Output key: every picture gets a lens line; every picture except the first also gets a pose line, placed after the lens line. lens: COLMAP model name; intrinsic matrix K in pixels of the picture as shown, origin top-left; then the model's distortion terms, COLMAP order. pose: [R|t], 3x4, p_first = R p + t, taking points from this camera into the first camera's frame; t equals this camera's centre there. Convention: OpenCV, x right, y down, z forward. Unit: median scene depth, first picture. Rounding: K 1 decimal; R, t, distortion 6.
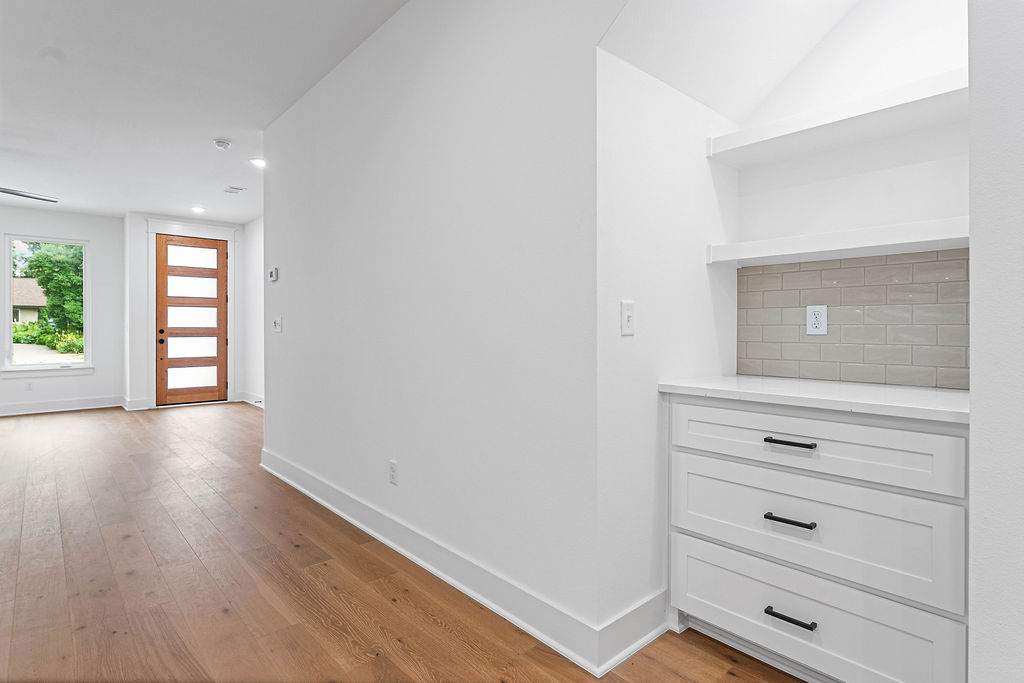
lens RADIAL K [[522.8, 0, 503.3], [0, 522.8, 331.8], [0, 0, 1]] dist [0.000553, -0.000107]
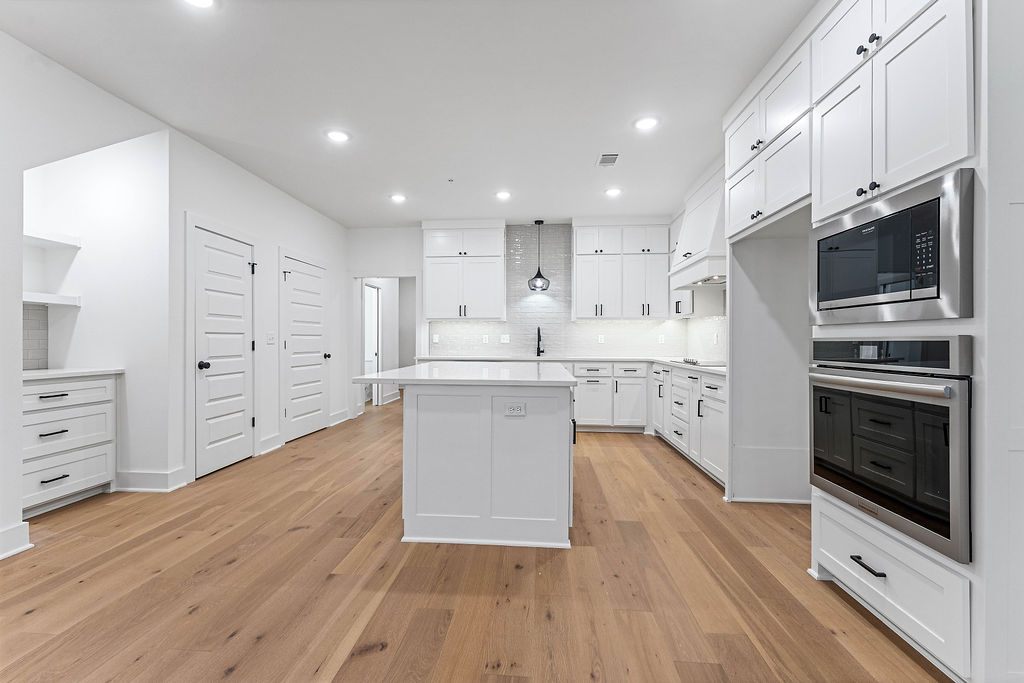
lens RADIAL K [[445.6, 0, 512.5], [0, 445.6, 340.8], [0, 0, 1]] dist [-0.004475, -0.000042]
pose [[-0.697406, -0.001528, 0.716674, -1.537977], [0.000143, 0.999997, 0.002270, -0.010441], [-0.716676, 0.001686, -0.697404, 0.700597]]
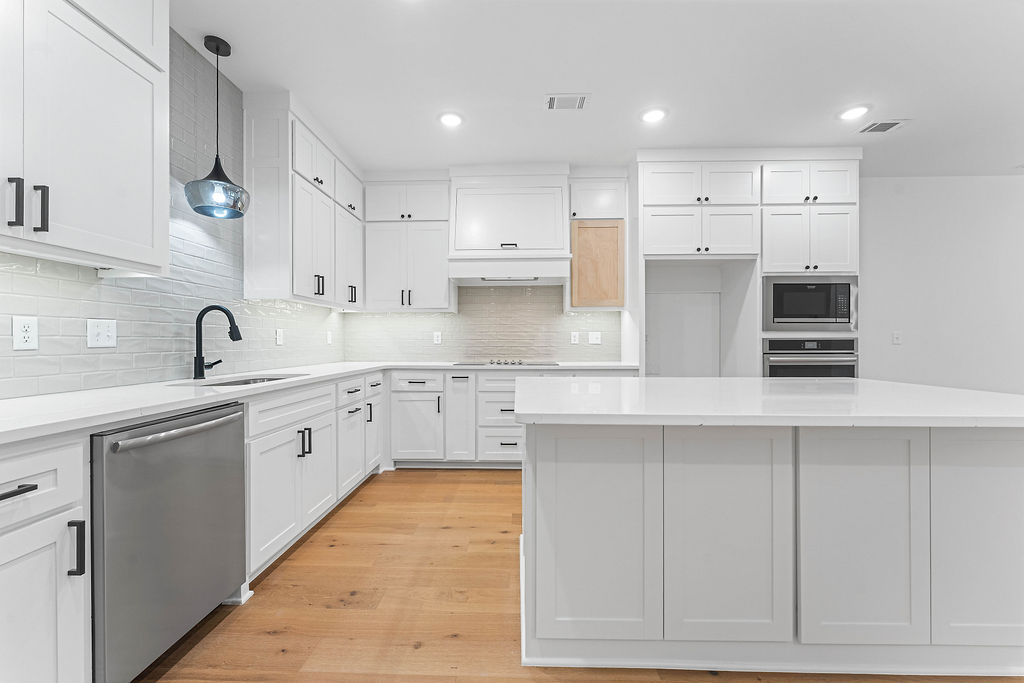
lens RADIAL K [[411.7, 0, 509.1], [0, 411.7, 340.1], [0, 0, 1]] dist [0.000587, -0.000150]
pose [[-0.685536, -0.001243, -0.728038, 0.602294], [-0.002529, 0.999997, 0.000674, -0.004874], [0.728034, 0.002304, -0.685537, -0.116810]]
